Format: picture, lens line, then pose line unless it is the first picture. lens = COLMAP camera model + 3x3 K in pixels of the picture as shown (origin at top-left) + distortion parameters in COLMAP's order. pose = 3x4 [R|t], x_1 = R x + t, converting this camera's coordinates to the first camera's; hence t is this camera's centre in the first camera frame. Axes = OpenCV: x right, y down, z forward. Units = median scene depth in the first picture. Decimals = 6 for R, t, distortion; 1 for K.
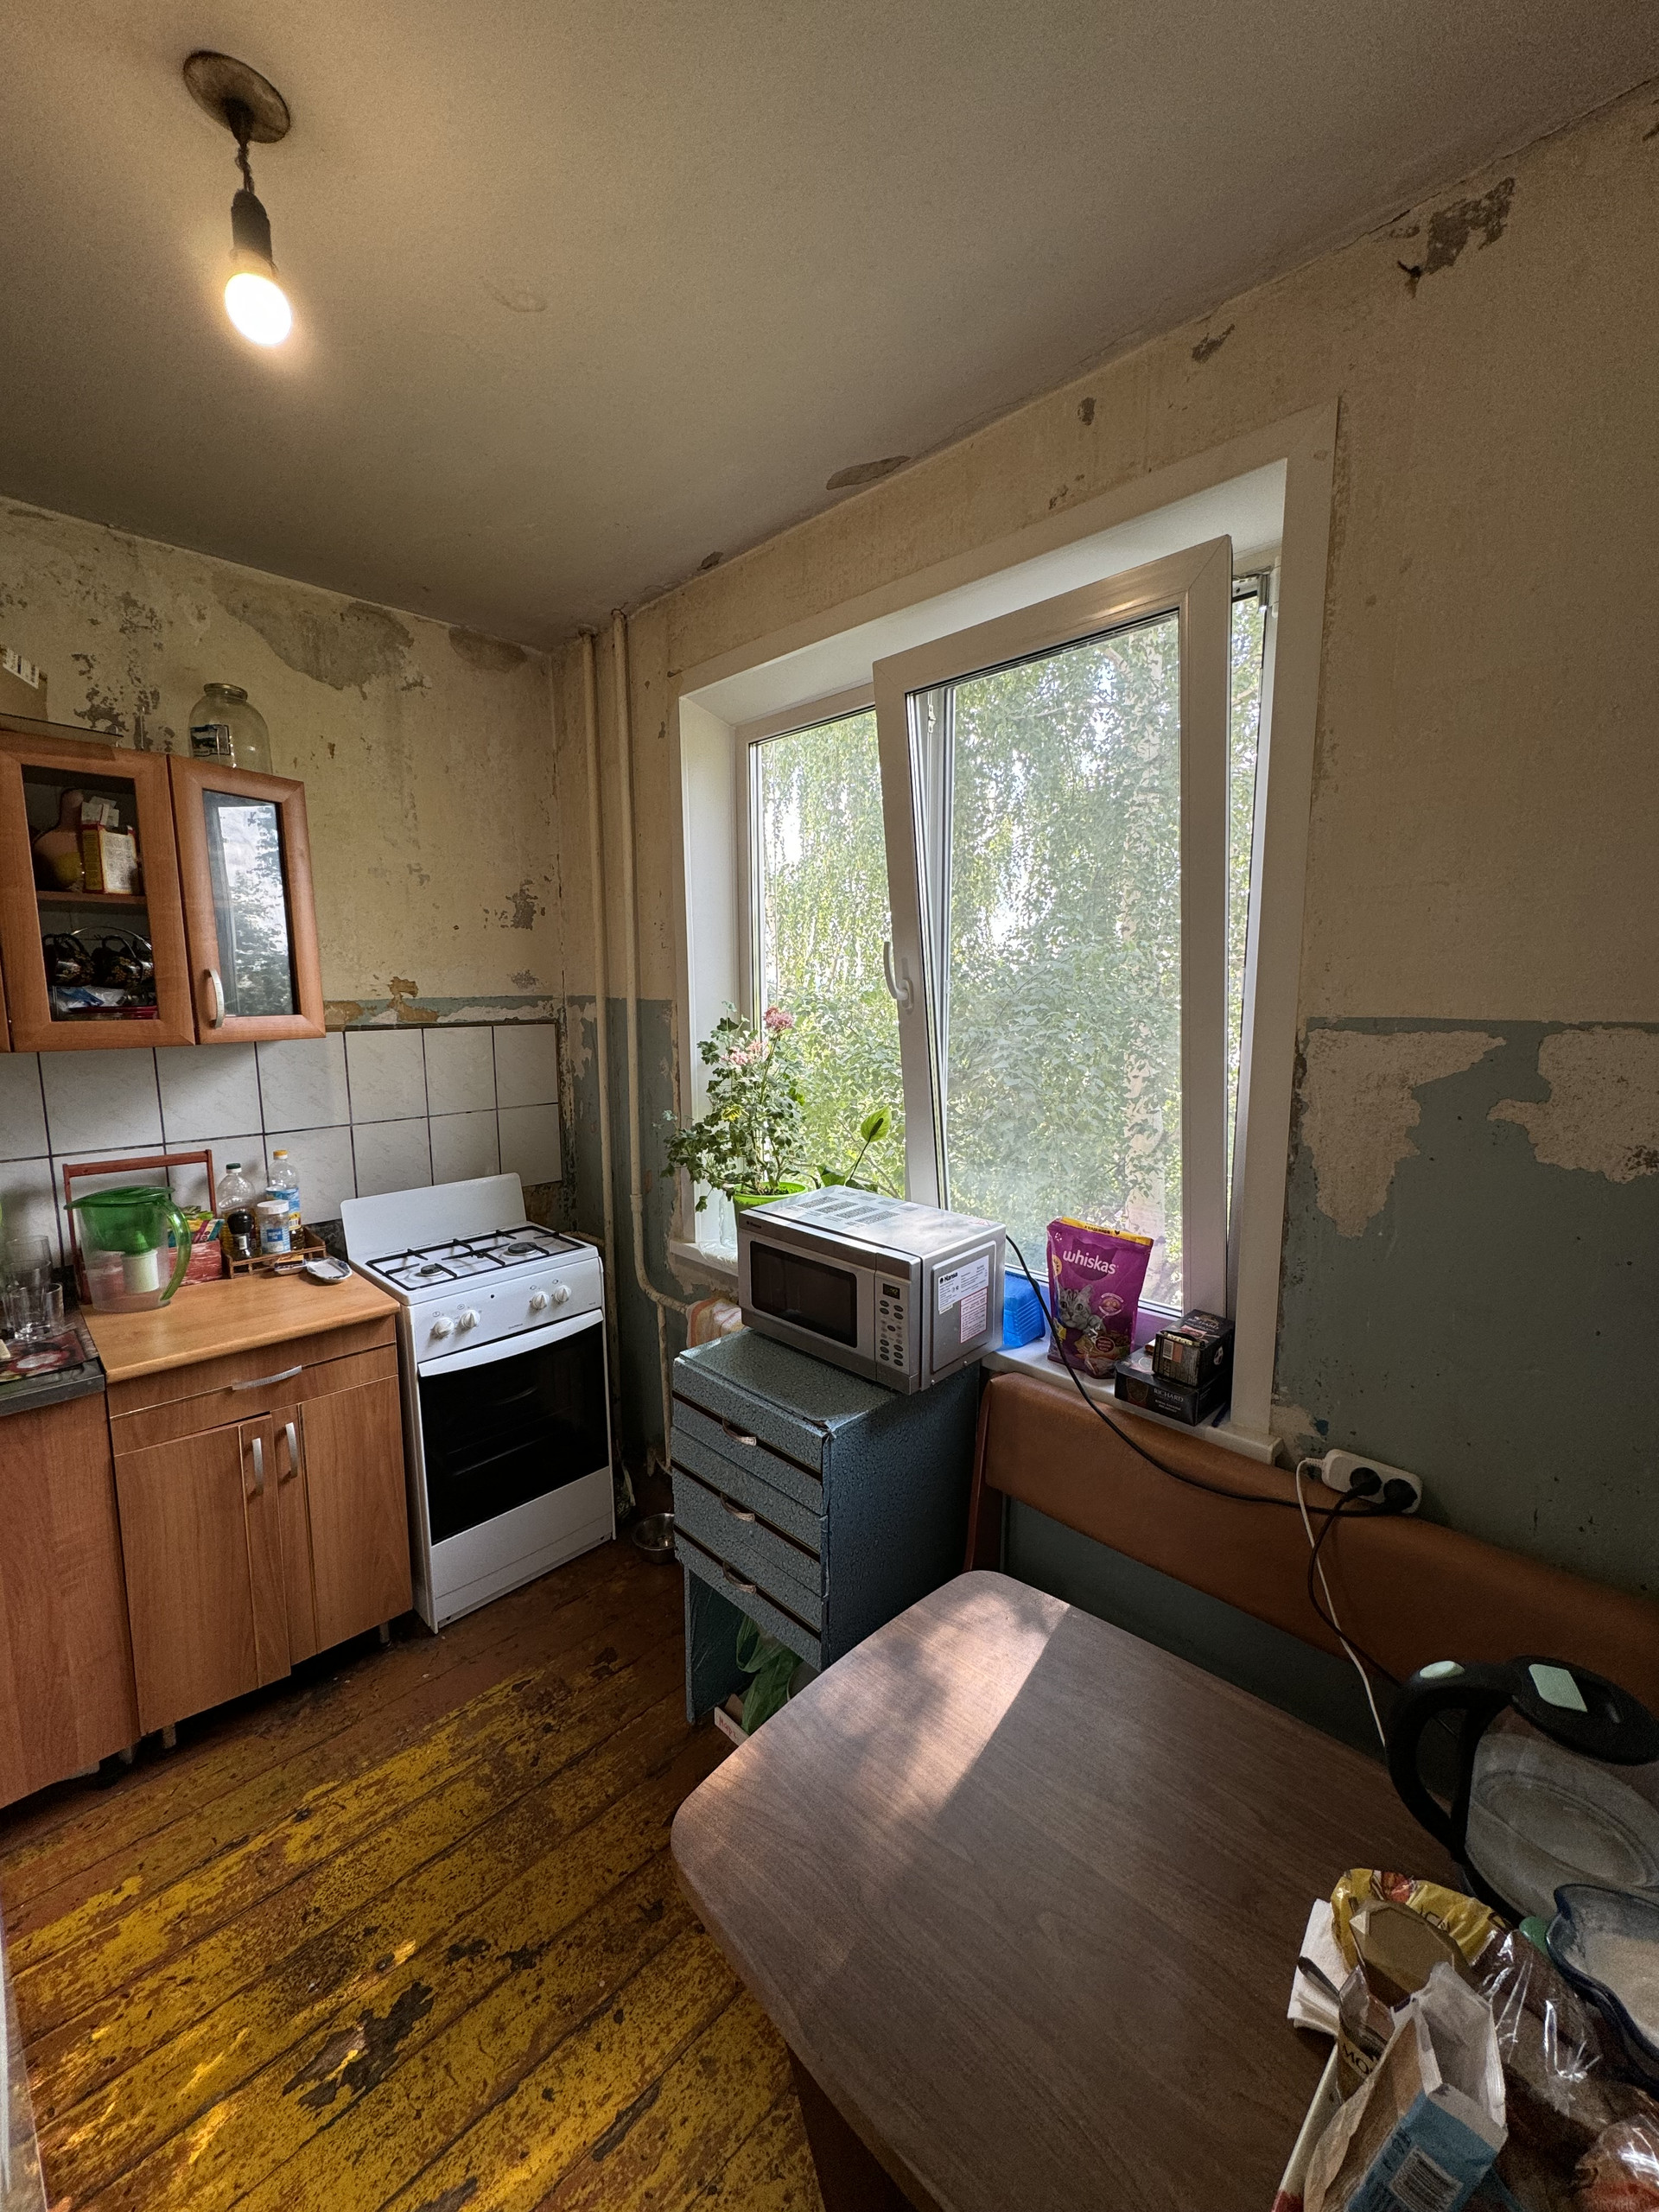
lens RADIAL K [[883.0, 0, 829.6], [0, 883.0, 1101.8], [0, 0, 1]] dist [-0.000798, -0.000032]
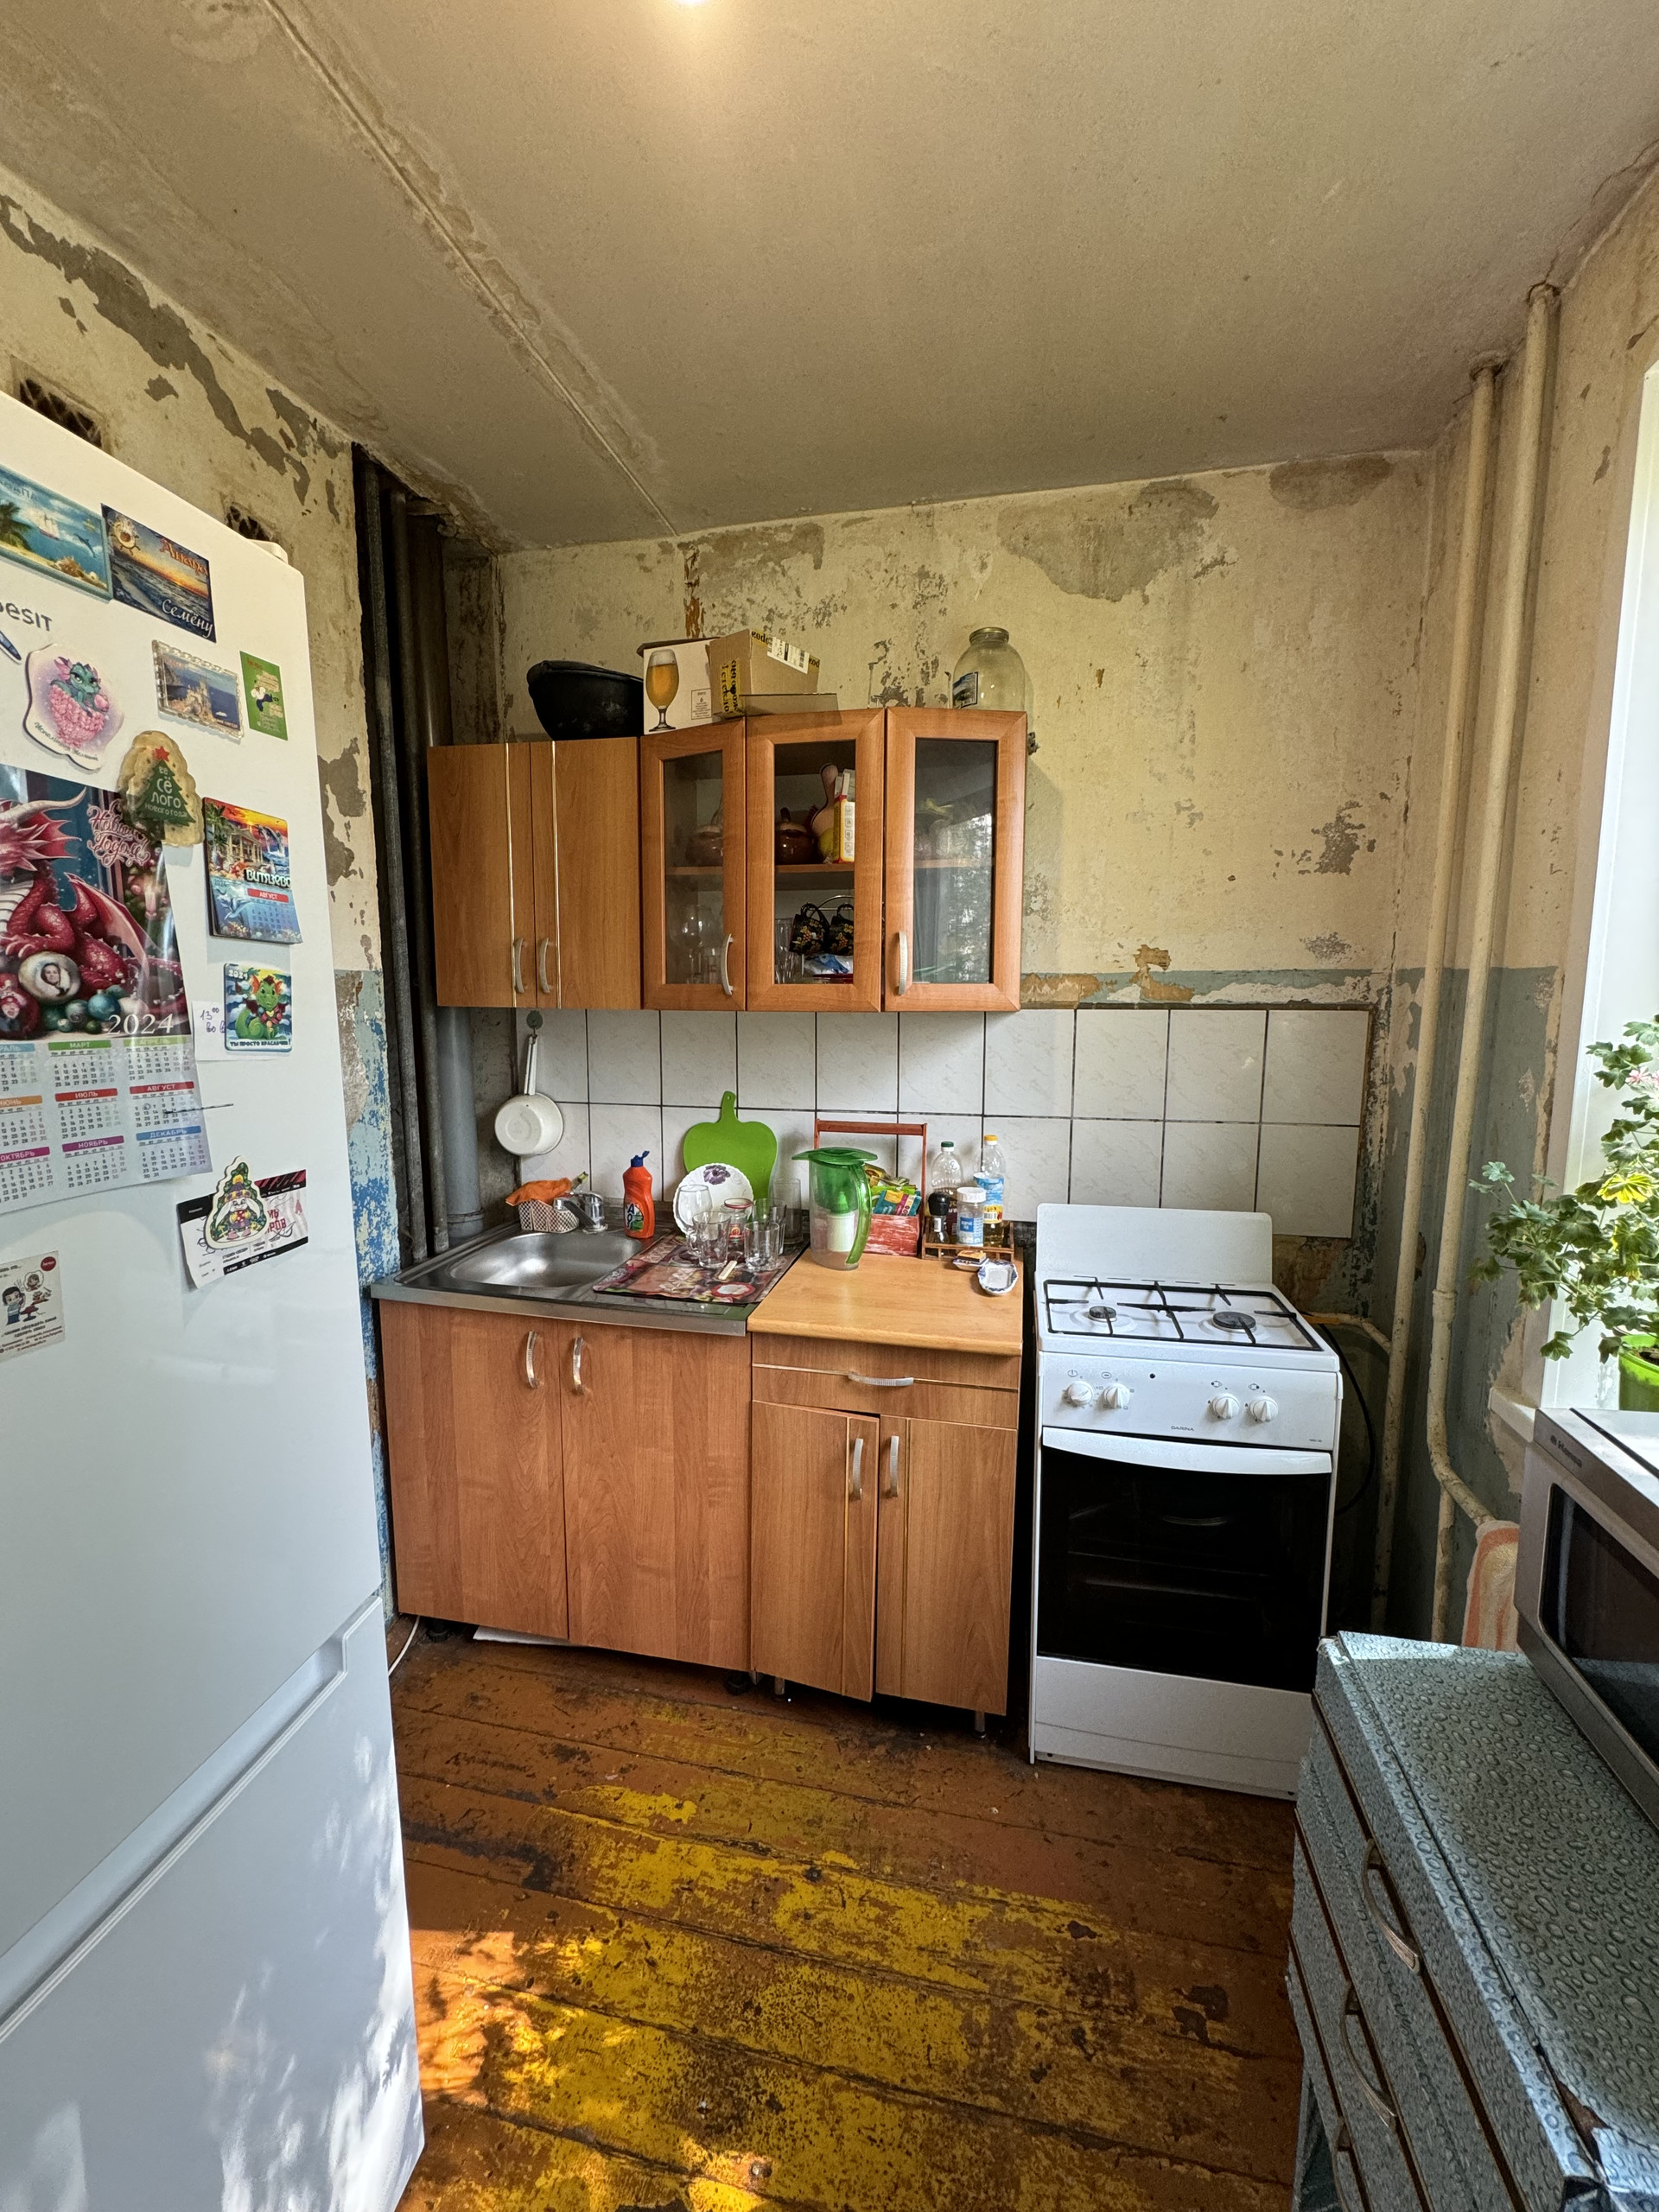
lens RADIAL K [[883.0, 0, 821.7], [0, 883.0, 1103.1], [0, 0, 1]] dist [-0.000798, -0.000032]
pose [[0.539071, 0.110914, -0.834926, 0.048160], [-0.112371, 0.991900, 0.059214, -0.012997], [0.834731, 0.061901, 0.547168, 0.350932]]
